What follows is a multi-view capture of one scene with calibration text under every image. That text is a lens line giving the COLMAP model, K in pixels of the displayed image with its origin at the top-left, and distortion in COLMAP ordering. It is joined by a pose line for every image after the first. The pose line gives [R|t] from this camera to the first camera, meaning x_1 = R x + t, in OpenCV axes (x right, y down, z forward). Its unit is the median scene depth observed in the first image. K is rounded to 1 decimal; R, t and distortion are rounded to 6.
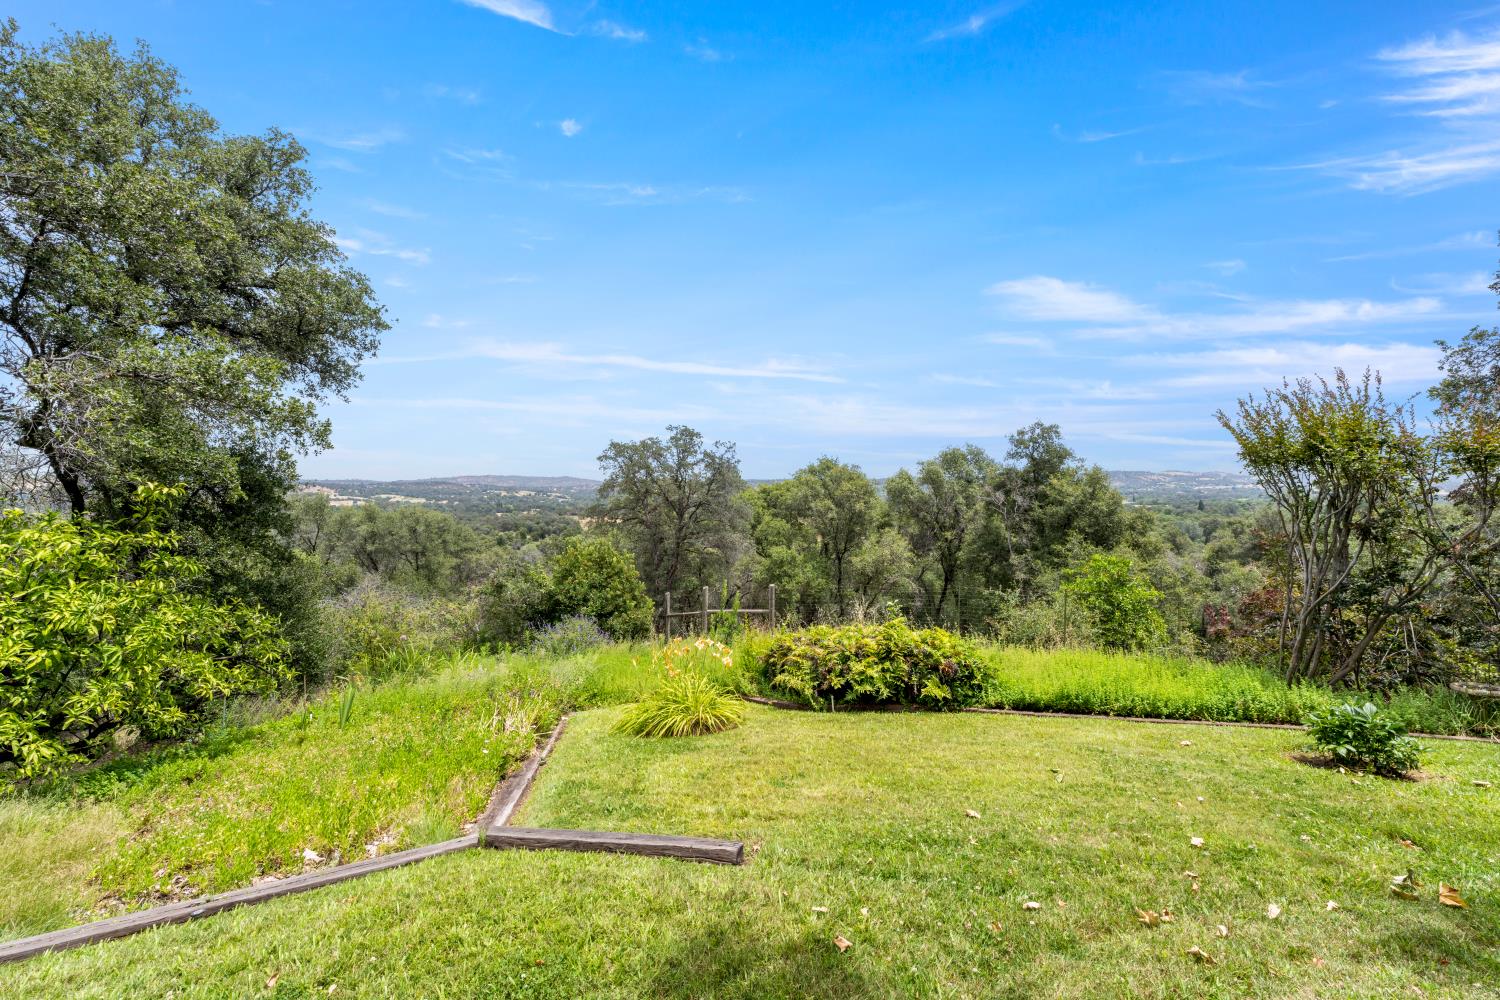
lens RADIAL K [[609.5, 0, 742.0], [0, 609.5, 496.9], [0, 0, 1]] dist [0.001086, 0.000333]
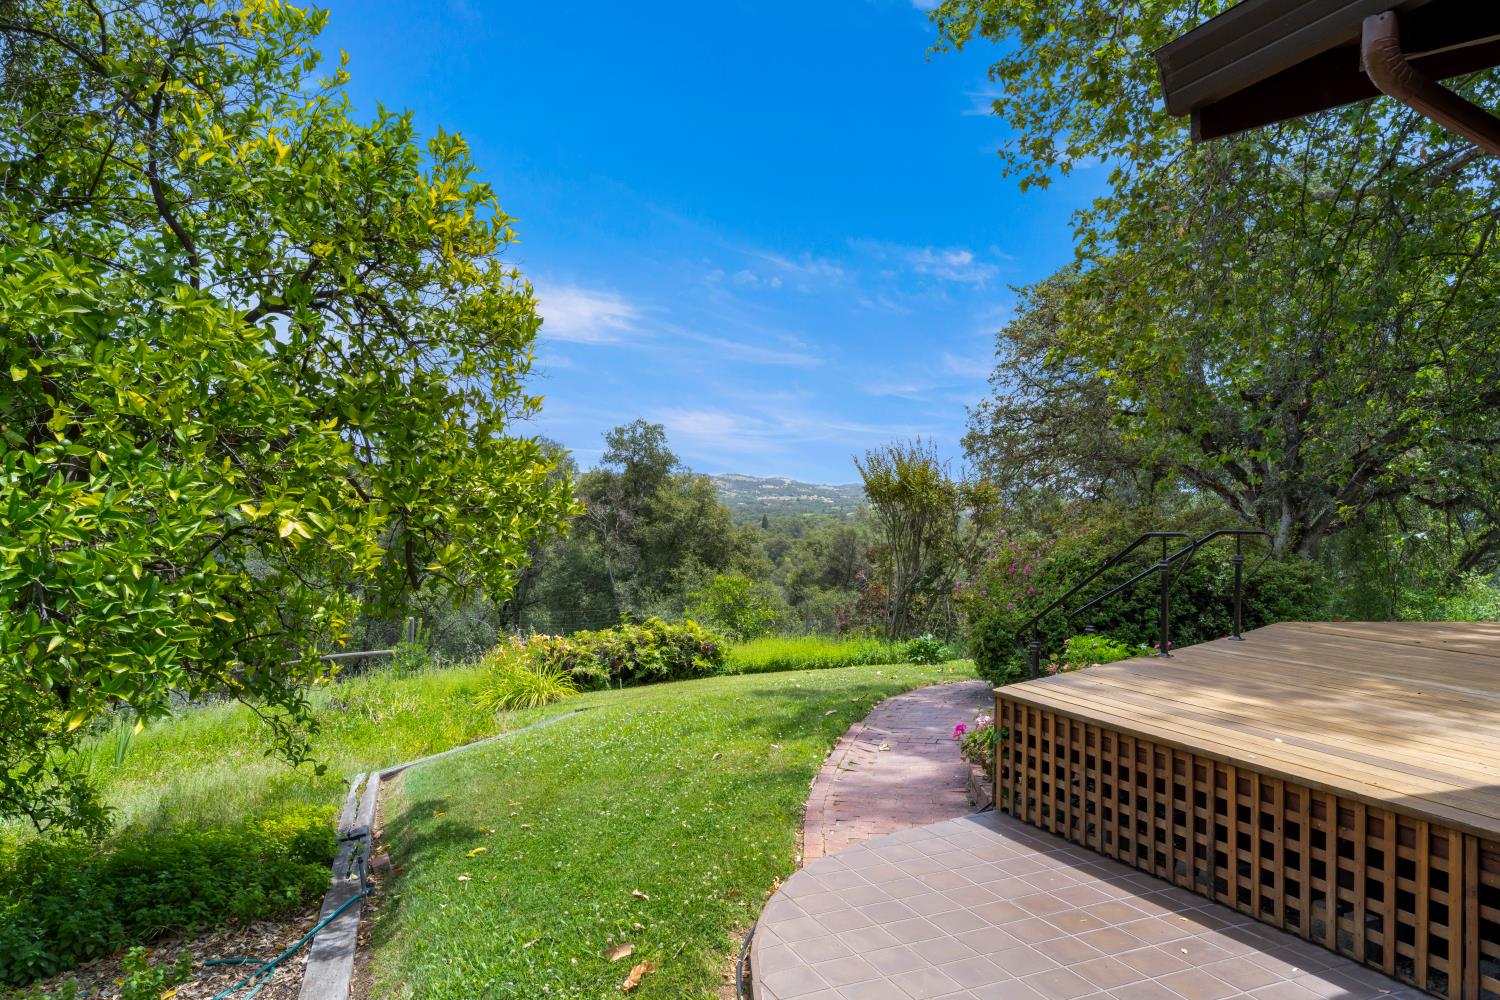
lens RADIAL K [[1042.4, 0, 753.2], [0, 1042.4, 502.8], [0, 0, 1]] dist [0.003552, -0.001940]
pose [[0.802999, 0.018510, 0.595692, -0.793623], [-0.017950, 0.999815, -0.006871, -0.015572], [-0.595710, -0.005175, 0.803183, -0.747911]]
